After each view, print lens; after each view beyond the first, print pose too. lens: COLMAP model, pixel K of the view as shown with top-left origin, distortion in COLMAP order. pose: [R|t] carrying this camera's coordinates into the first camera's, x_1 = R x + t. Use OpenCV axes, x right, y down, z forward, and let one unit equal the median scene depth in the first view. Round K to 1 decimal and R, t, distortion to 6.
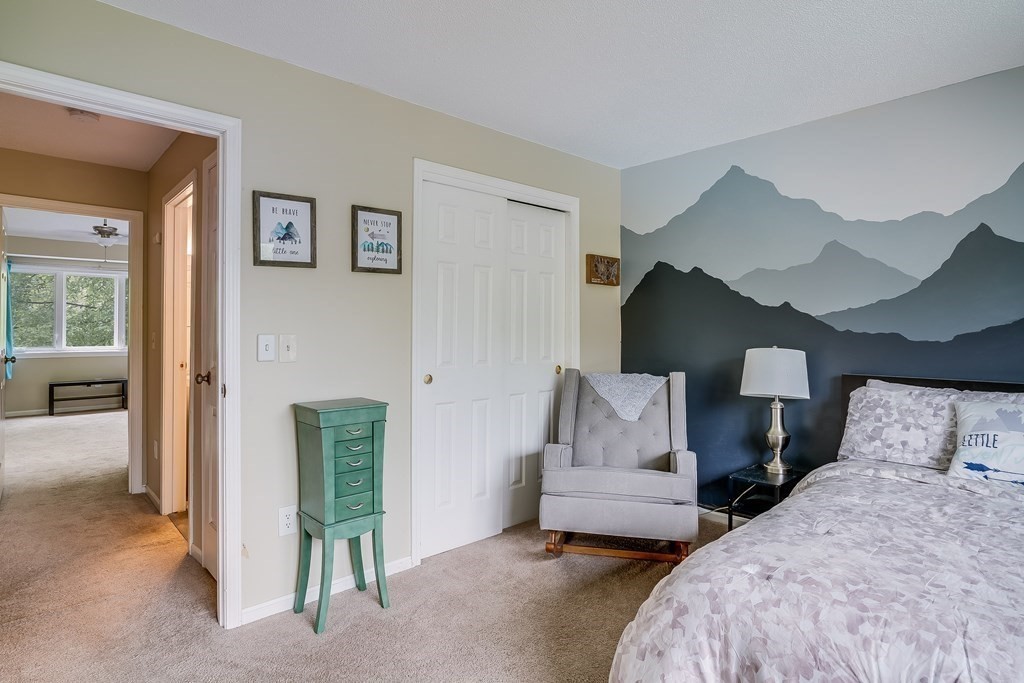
lens RADIAL K [[535.9, 0, 509.7], [0, 535.9, 332.6], [0, 0, 1]] dist [-0.001320, 0.000153]
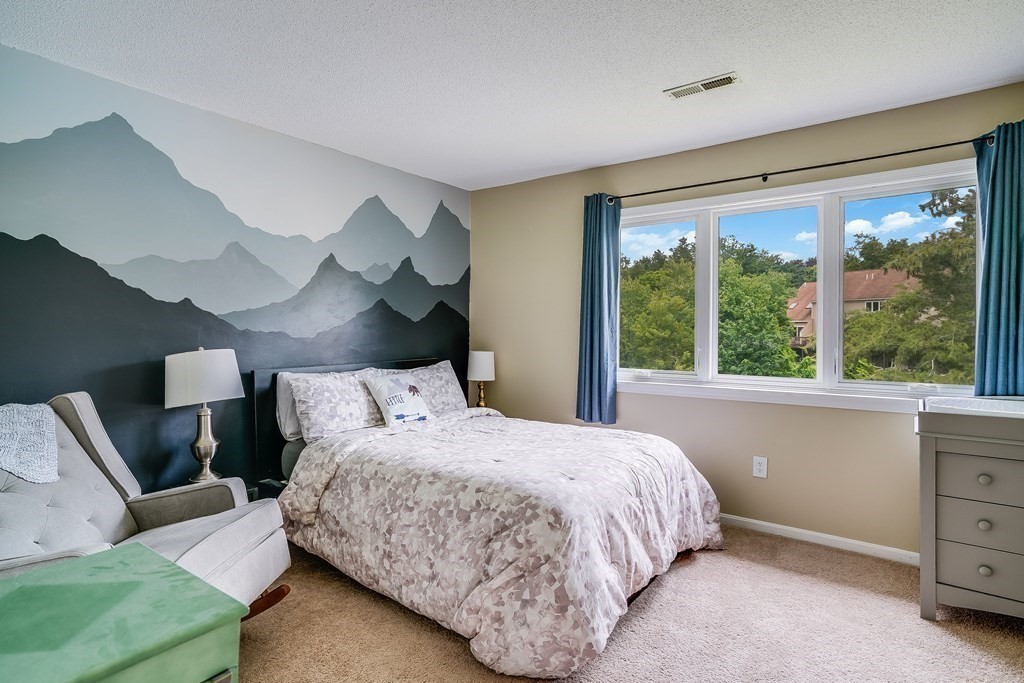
lens RADIAL K [[535.9, 0, 509.7], [0, 535.9, 332.6], [0, 0, 1]] dist [-0.001320, 0.000153]
pose [[-0.193482, -0.008552, 0.981067, -0.493785], [0.002292, 0.999955, 0.009168, -0.006494], [-0.981101, 0.004022, -0.193454, 0.665876]]
